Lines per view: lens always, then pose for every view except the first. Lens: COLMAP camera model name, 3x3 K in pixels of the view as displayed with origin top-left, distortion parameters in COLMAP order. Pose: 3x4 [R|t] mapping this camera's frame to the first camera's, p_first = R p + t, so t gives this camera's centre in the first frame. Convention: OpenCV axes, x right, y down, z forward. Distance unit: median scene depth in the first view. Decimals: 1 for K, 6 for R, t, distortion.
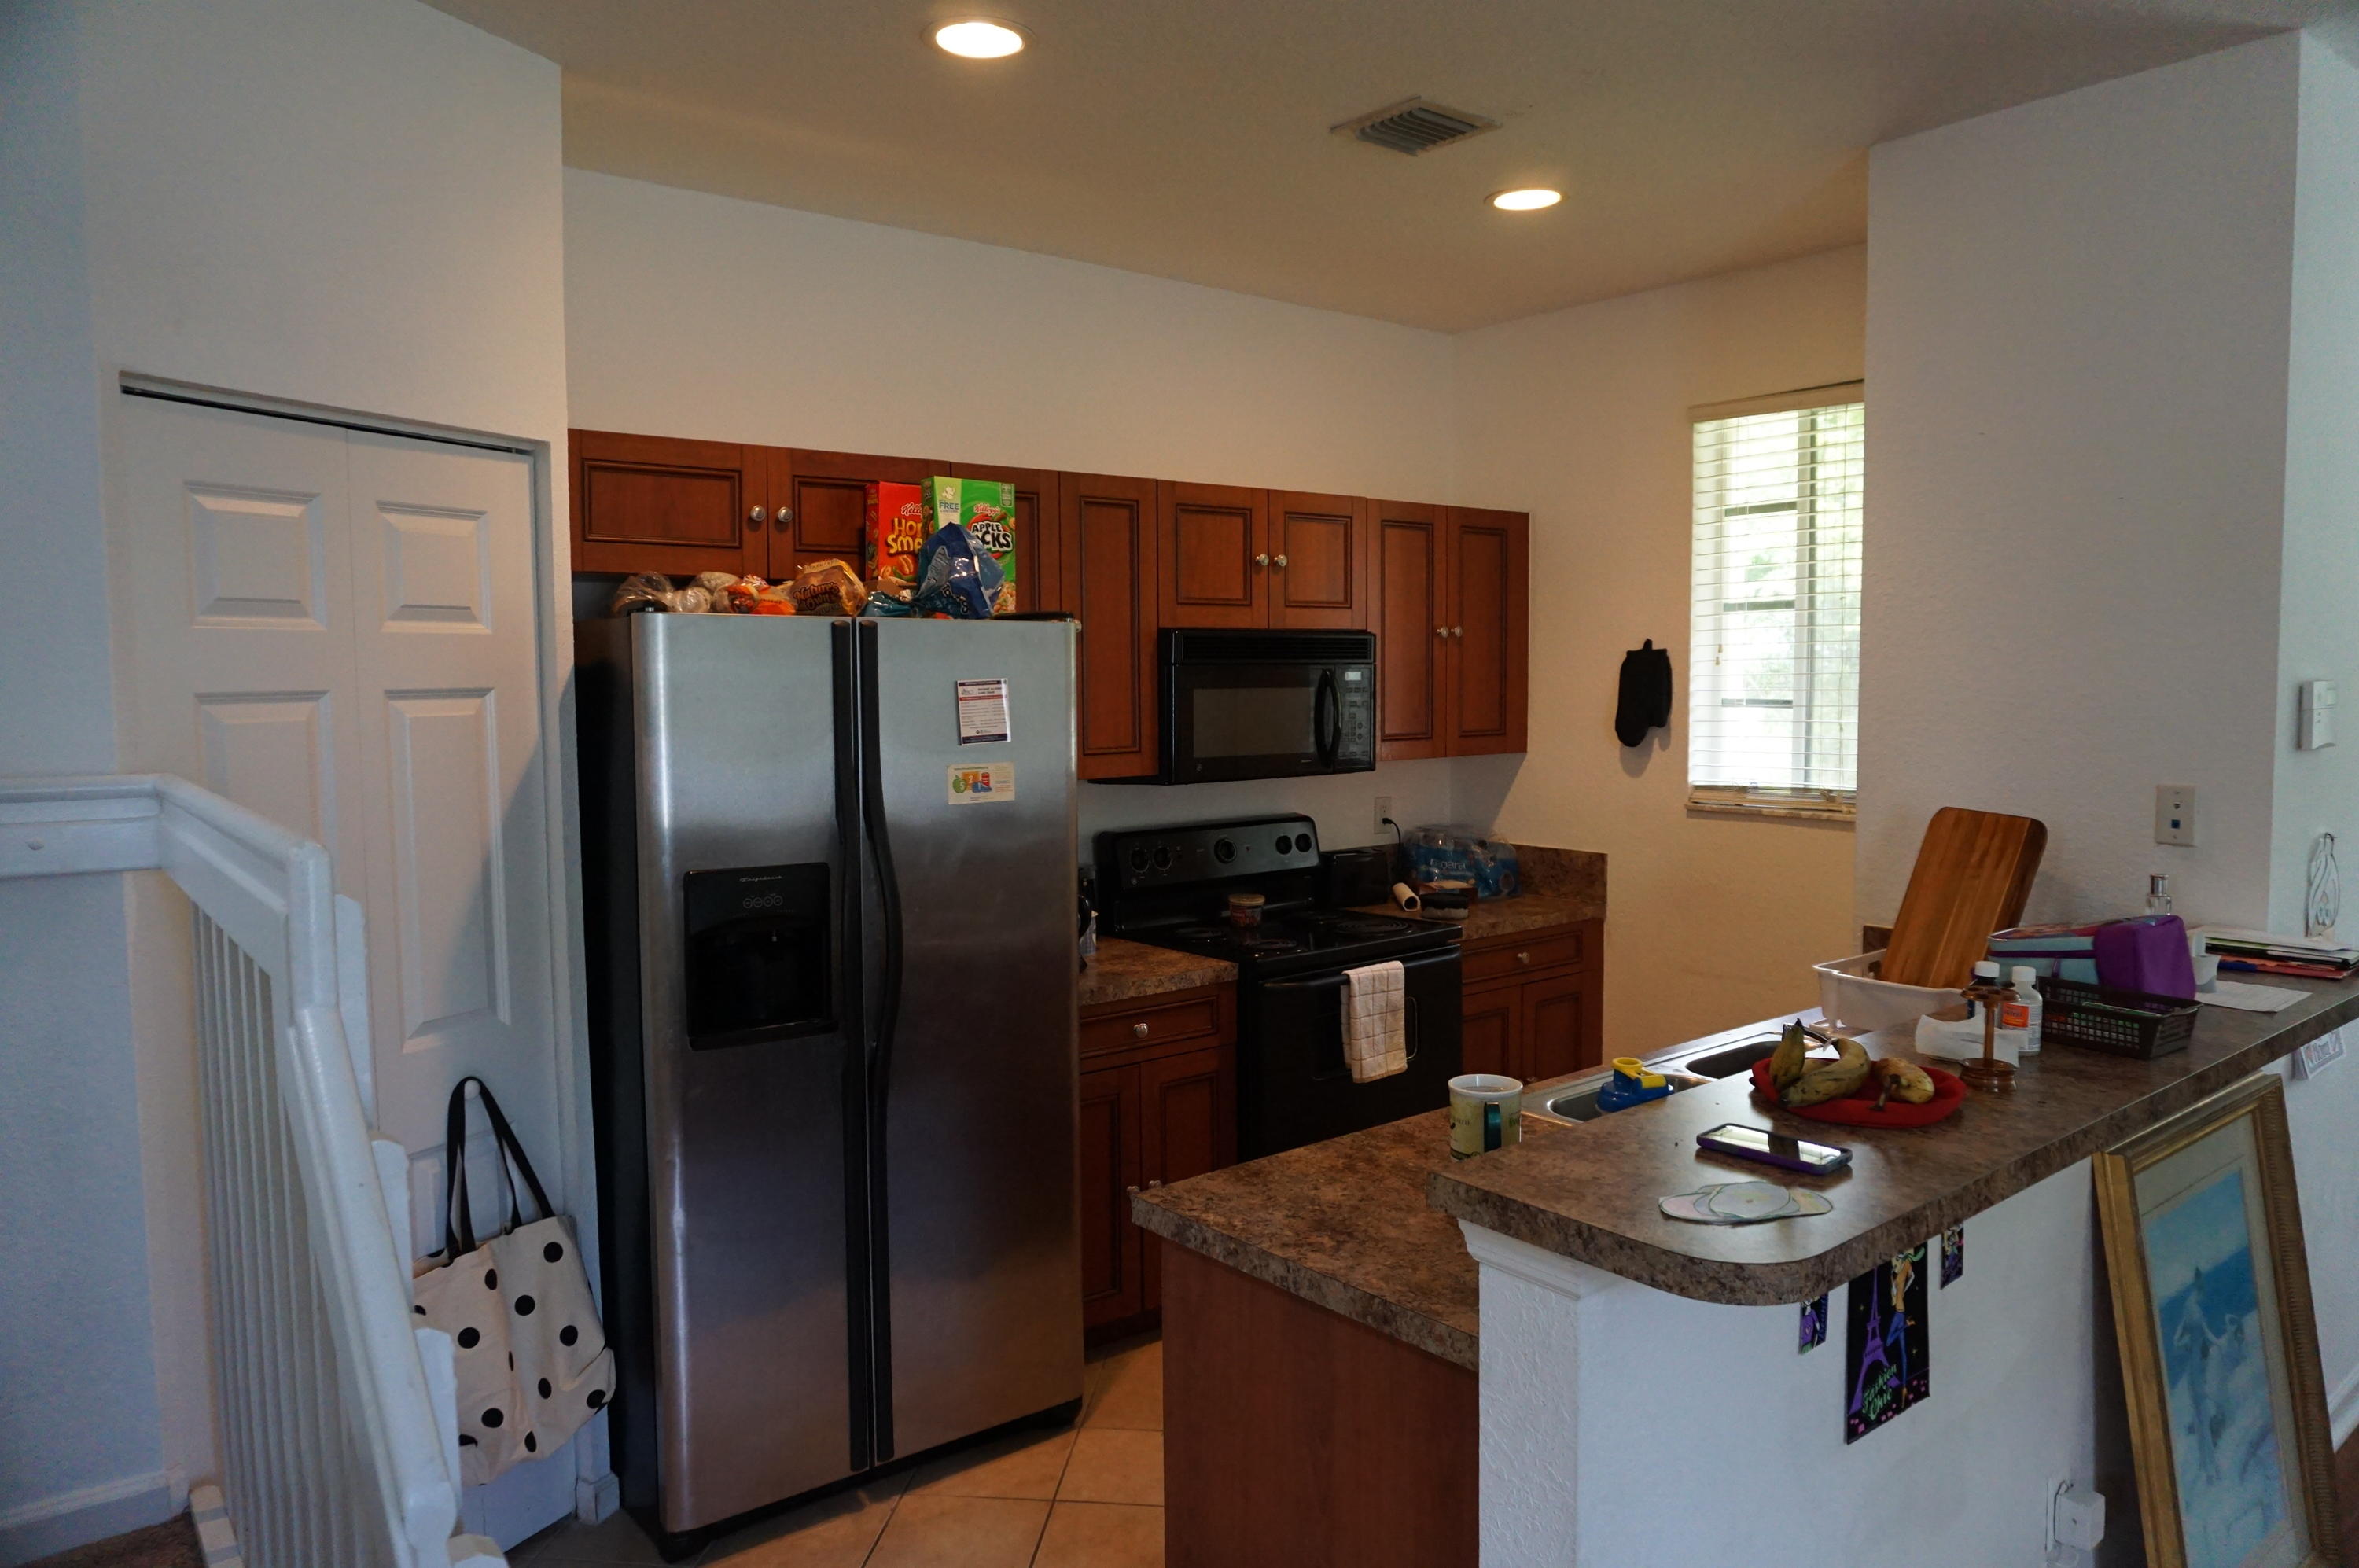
lens RADIAL K [[1605.3, 0, 1179.5], [0, 1605.3, 784.0], [0, 0, 1]] dist [-0.006127, -0.002767]
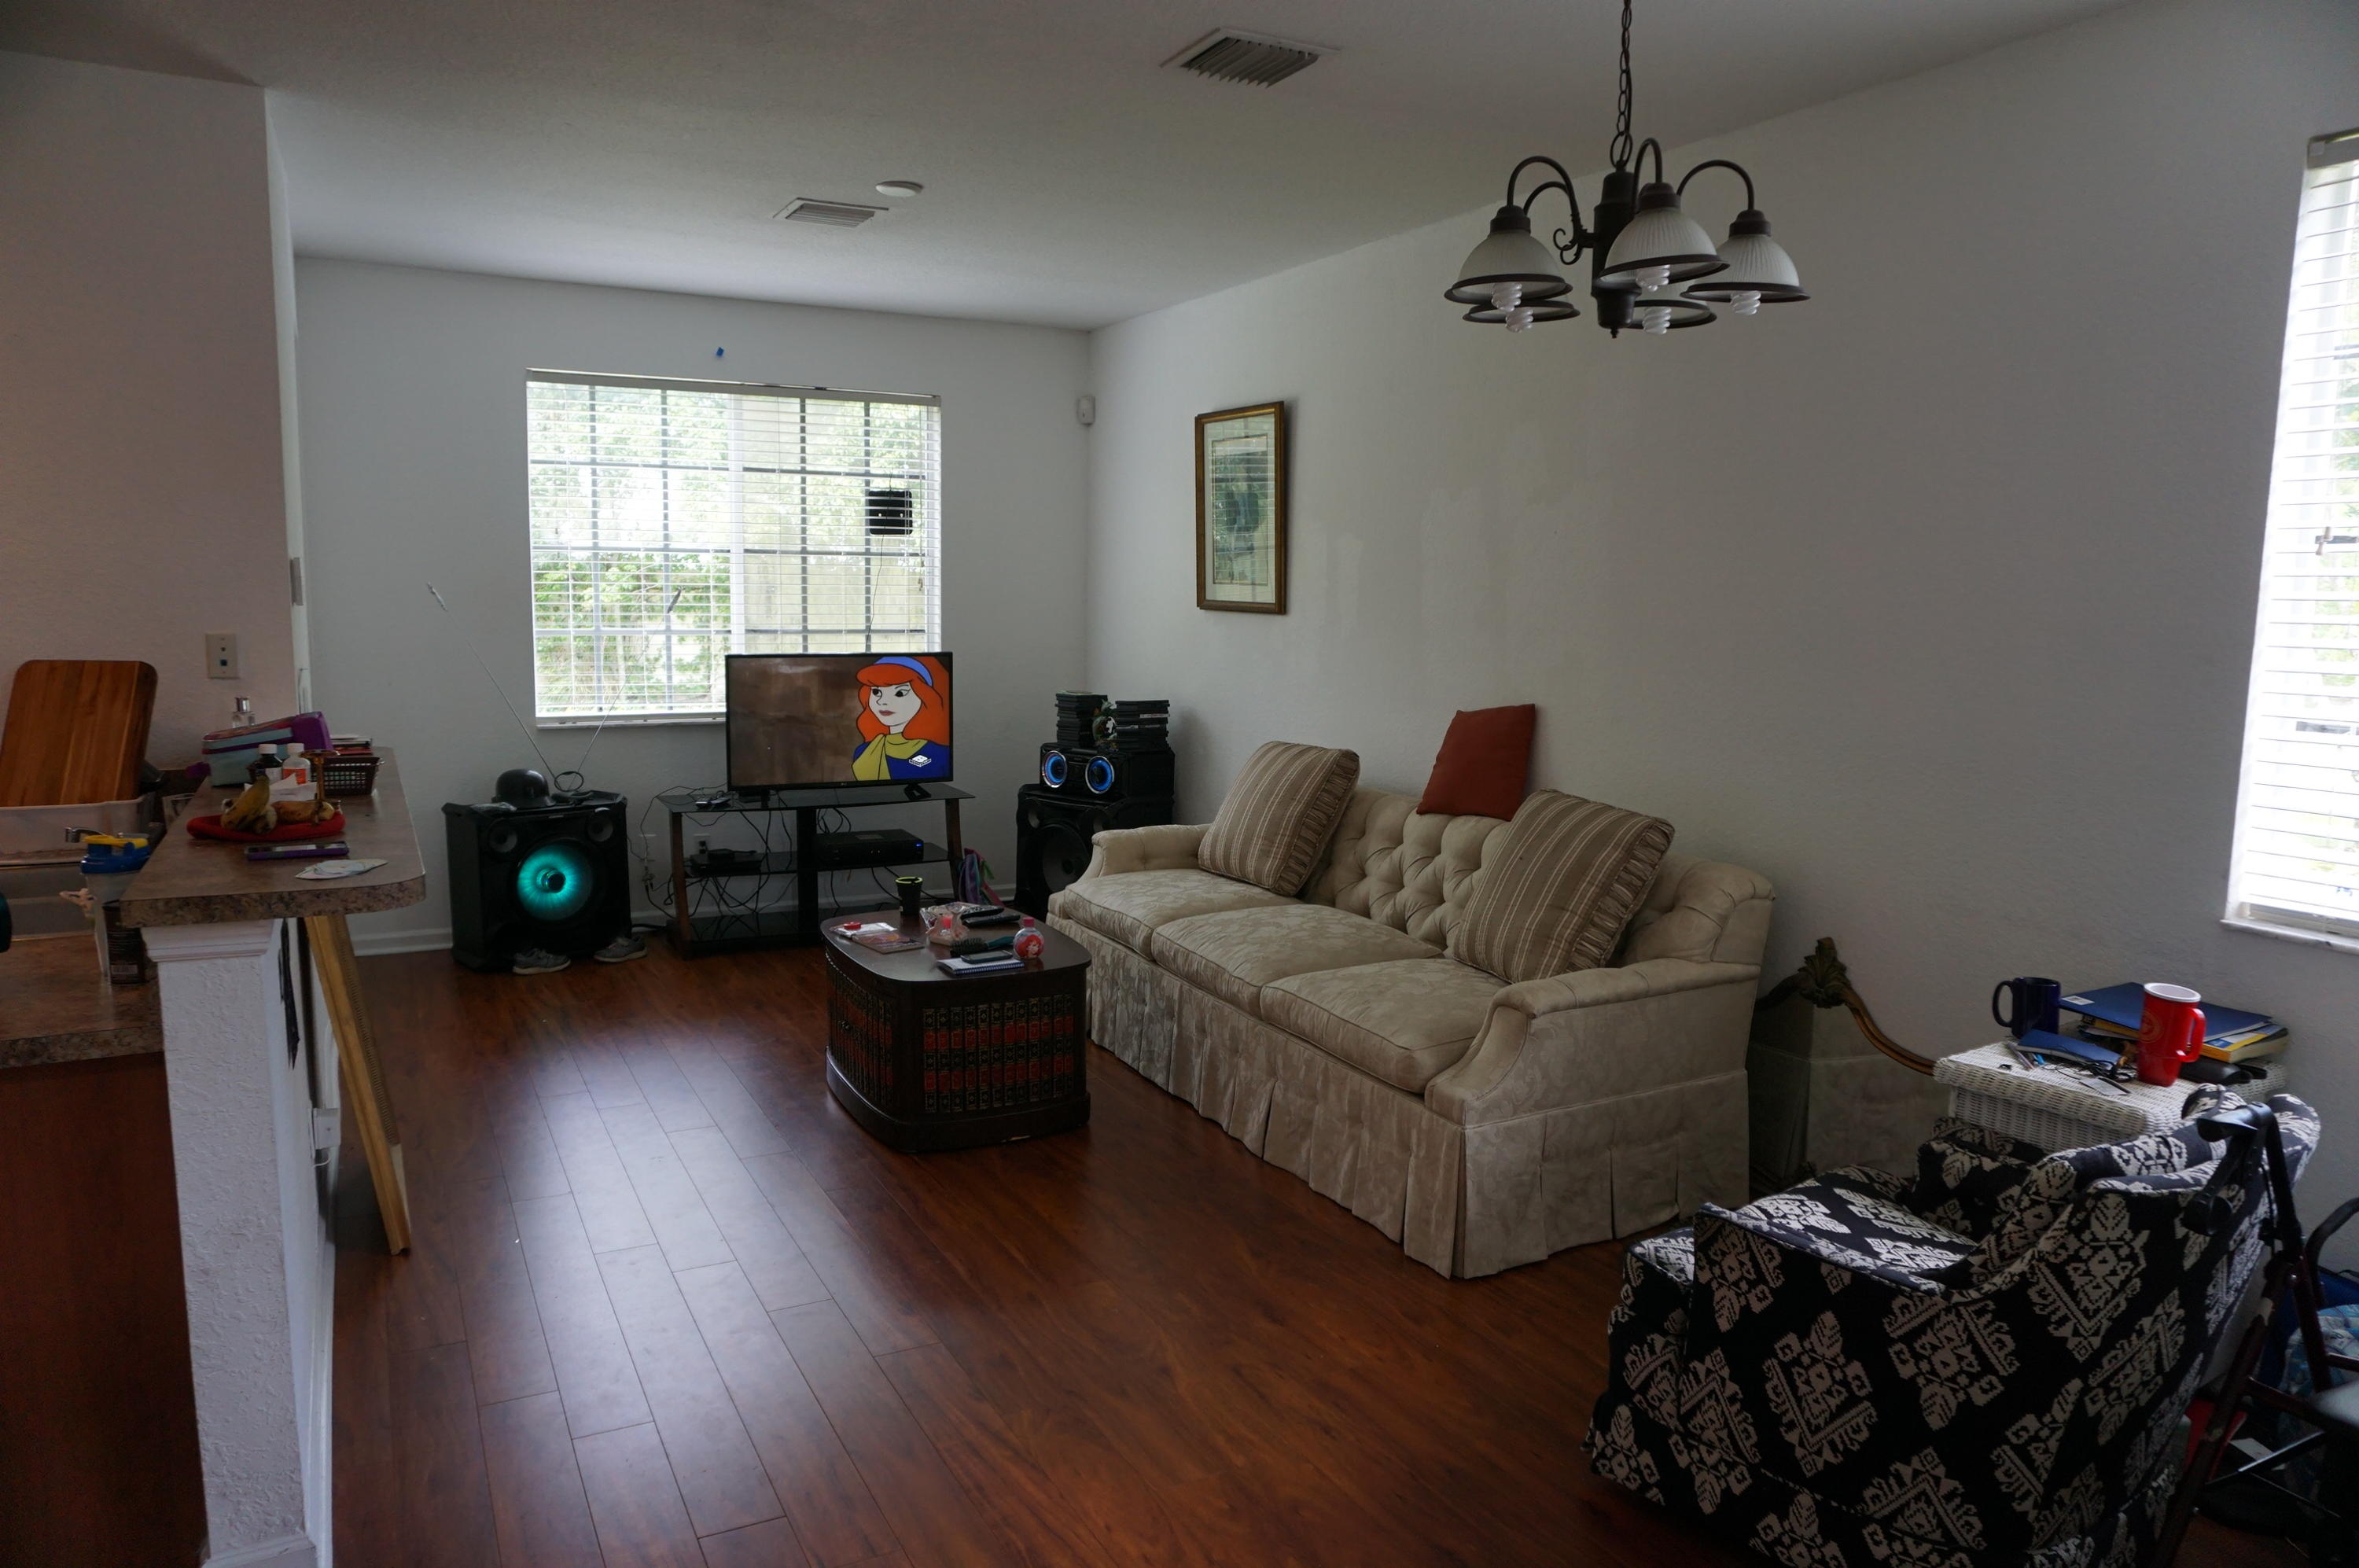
lens RADIAL K [[1605.3, 0, 1179.5], [0, 1605.3, 784.0], [0, 0, 1]] dist [-0.006127, -0.002767]
pose [[0.223486, -0.117328, 0.967620, -0.518401], [0.064061, 0.992350, 0.105531, 0.036206], [-0.972600, 0.038402, 0.229292, -0.083649]]
